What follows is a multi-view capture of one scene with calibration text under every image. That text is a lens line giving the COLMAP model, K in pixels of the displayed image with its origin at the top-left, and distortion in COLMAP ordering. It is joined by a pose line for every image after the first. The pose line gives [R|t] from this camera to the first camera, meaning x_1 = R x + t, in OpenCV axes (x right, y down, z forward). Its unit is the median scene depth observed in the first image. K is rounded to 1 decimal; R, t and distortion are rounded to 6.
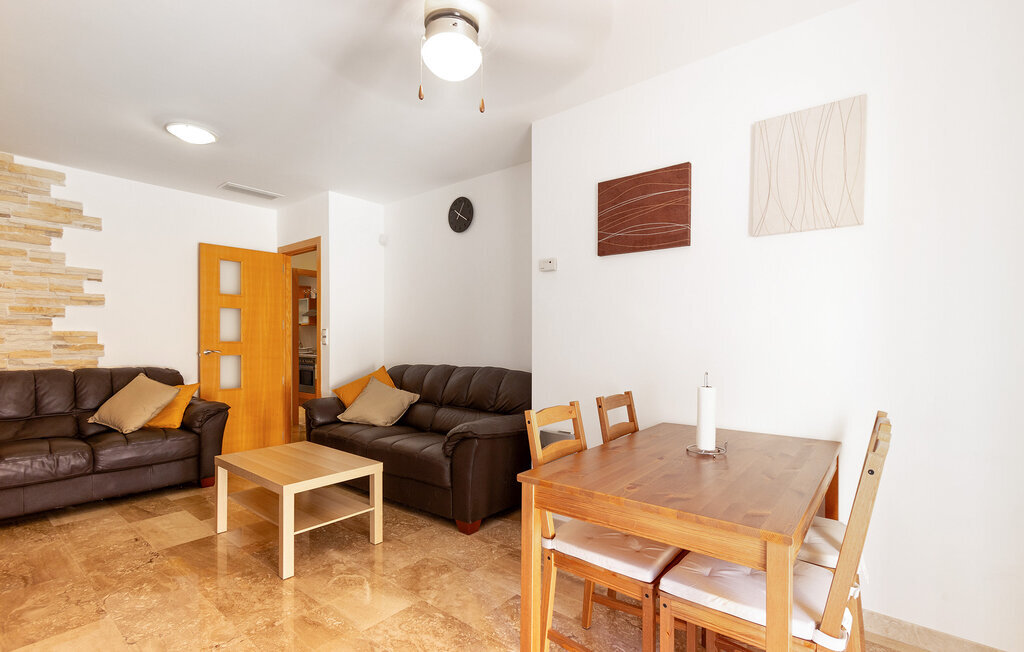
lens RADIAL K [[477.3, 0, 489.8], [0, 477.3, 312.0], [0, 0, 1]] dist [-0.000829, -0.000467]
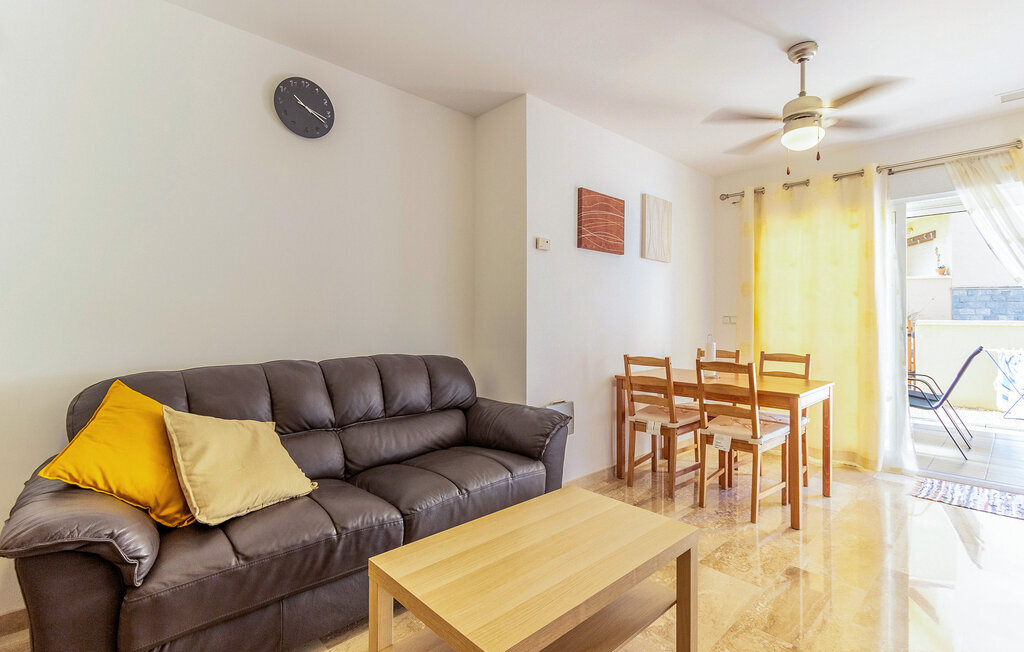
lens RADIAL K [[477.3, 0, 489.8], [0, 477.3, 312.0], [0, 0, 1]] dist [-0.000829, -0.000467]
pose [[0.139008, 0.016994, 0.990145, -1.092740], [-0.070221, 0.997505, -0.007262, 0.075233], [-0.987798, -0.068520, 0.139855, 1.155857]]
